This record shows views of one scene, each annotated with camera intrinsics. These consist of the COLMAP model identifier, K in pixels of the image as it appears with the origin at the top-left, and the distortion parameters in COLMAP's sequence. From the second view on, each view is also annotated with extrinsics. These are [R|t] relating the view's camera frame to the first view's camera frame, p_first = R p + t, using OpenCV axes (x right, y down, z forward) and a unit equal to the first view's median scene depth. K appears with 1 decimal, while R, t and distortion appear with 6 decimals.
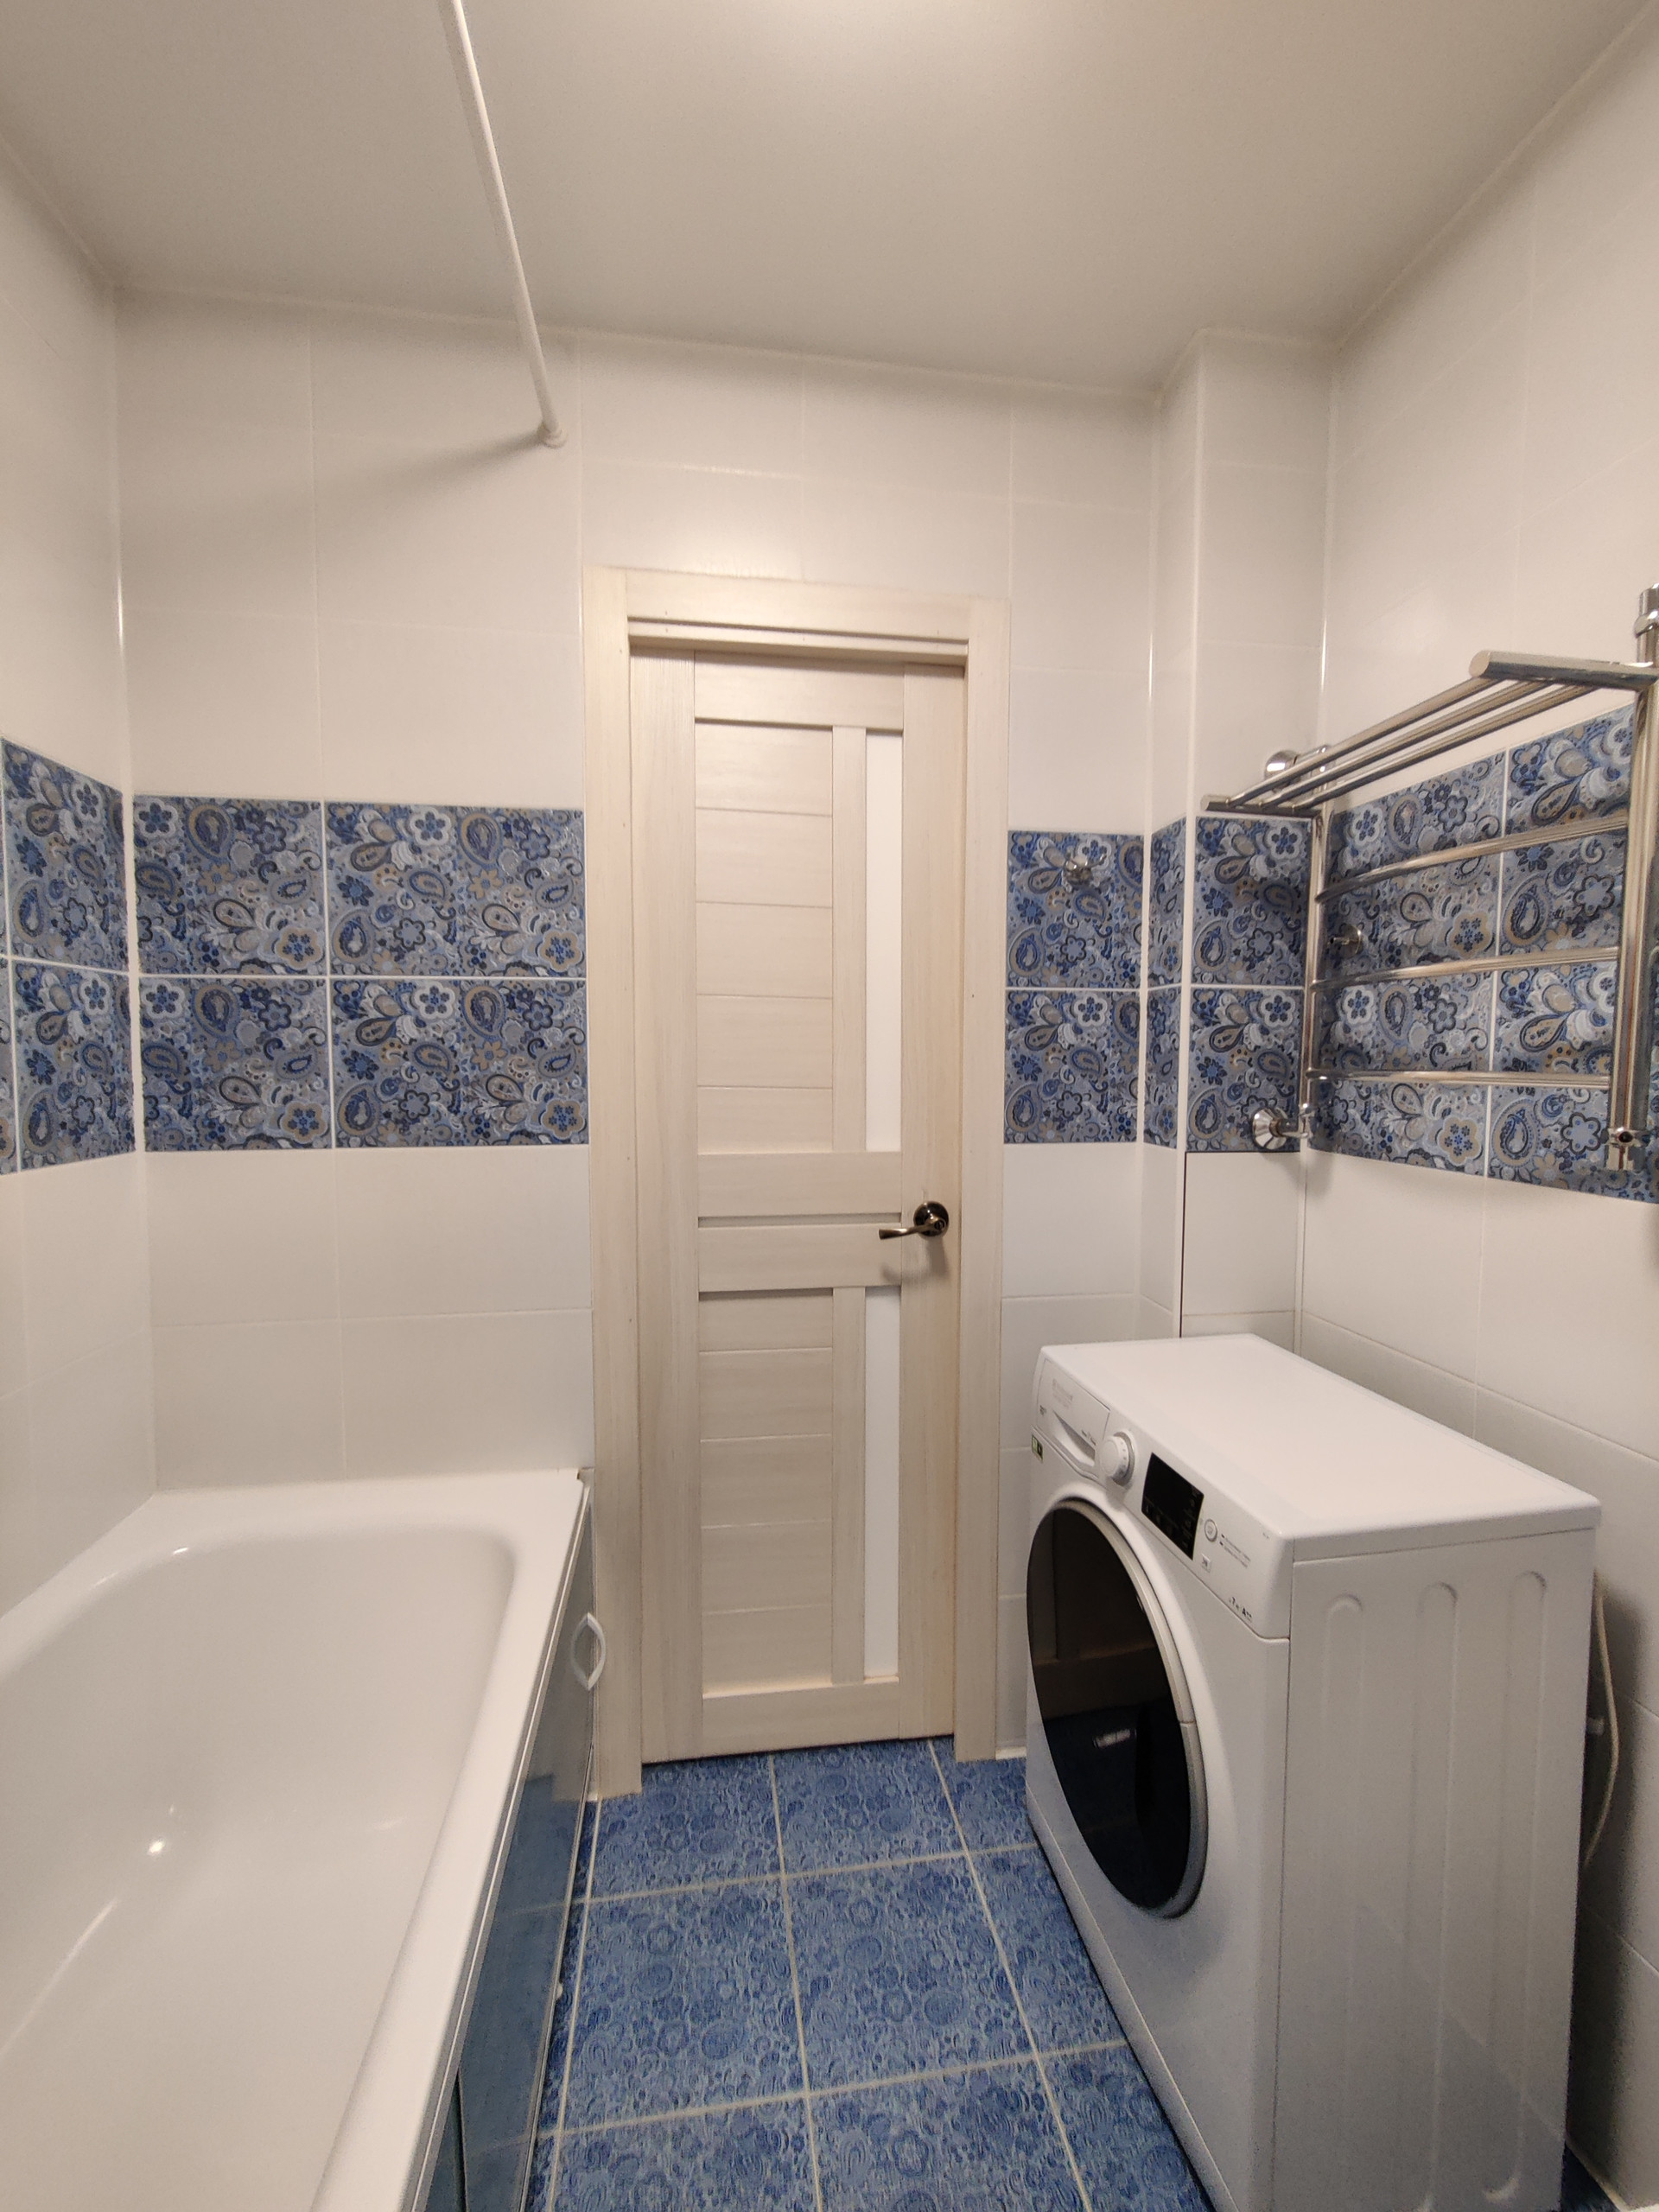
lens RADIAL K [[906.7, 0, 828.7], [0, 906.7, 1098.3], [0, 0, 1]] dist [0.004357, -0.000346]
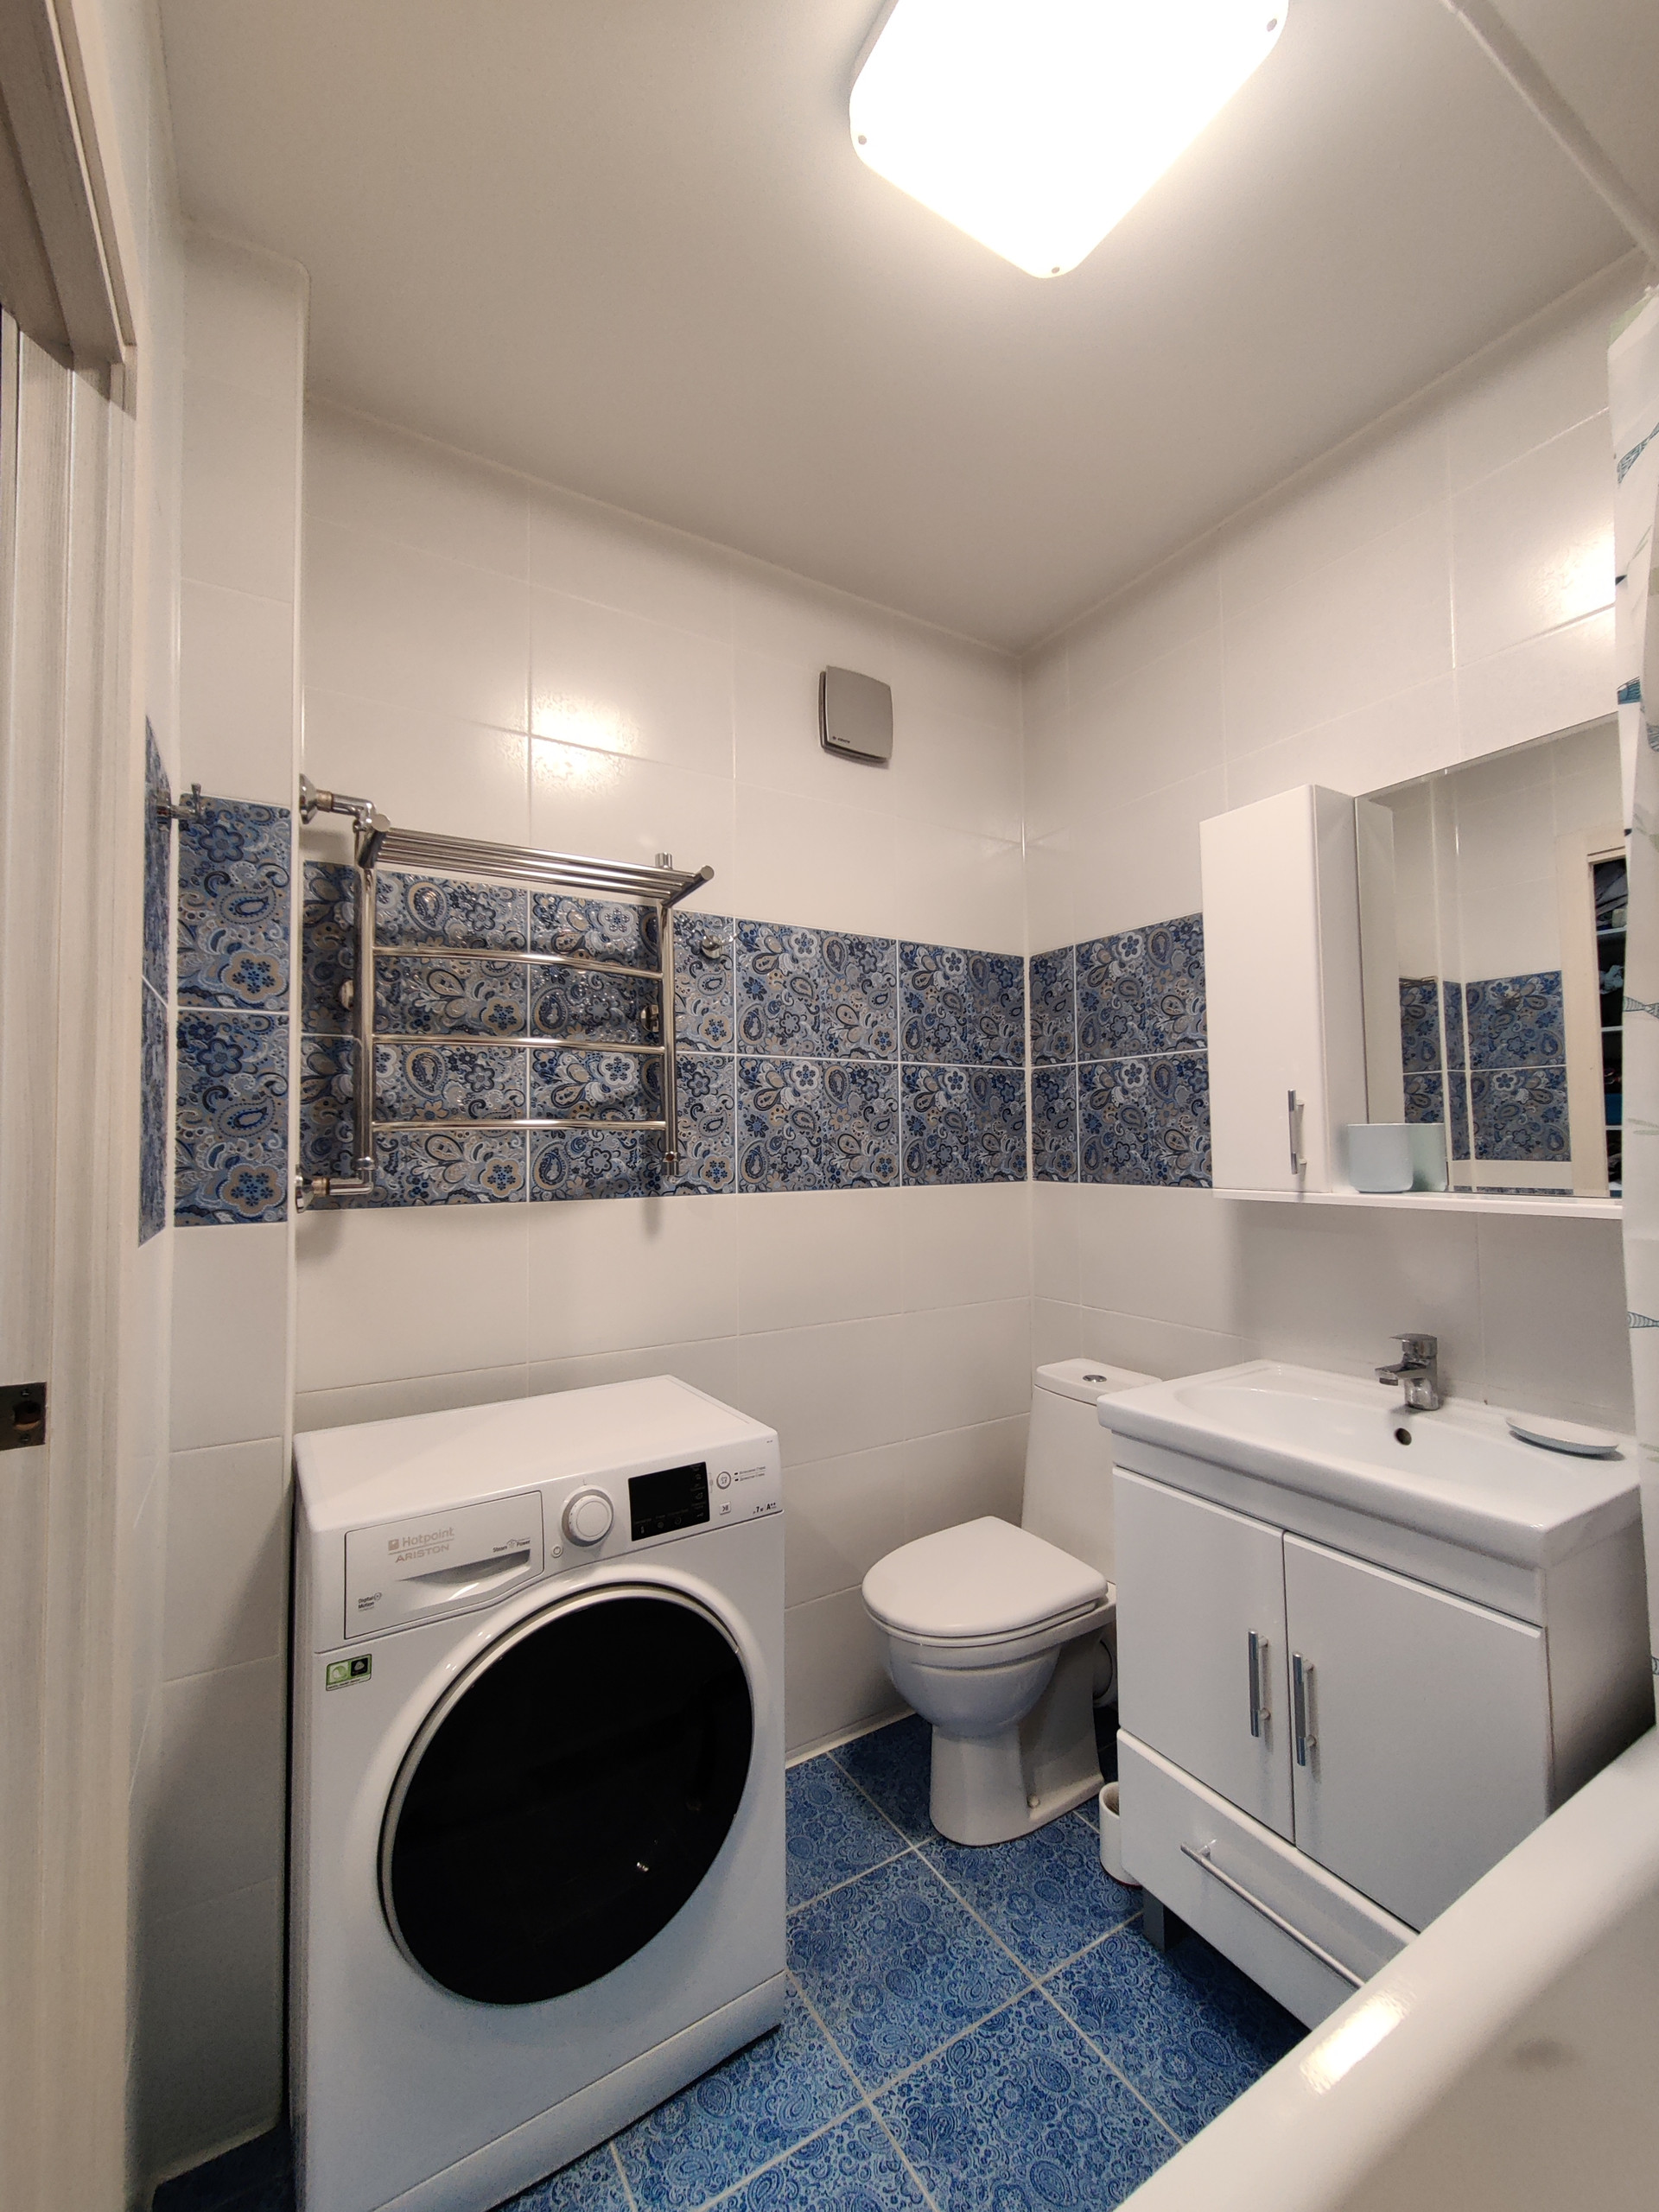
lens RADIAL K [[906.7, 0, 833.4], [0, 906.7, 1106.9], [0, 0, 1]] dist [0.004357, -0.000346]
pose [[-0.399927, 0.007800, 0.916514, -0.701426], [0.034494, 0.999383, 0.006546, -0.047144], [-0.915898, 0.034232, -0.399949, 1.158446]]
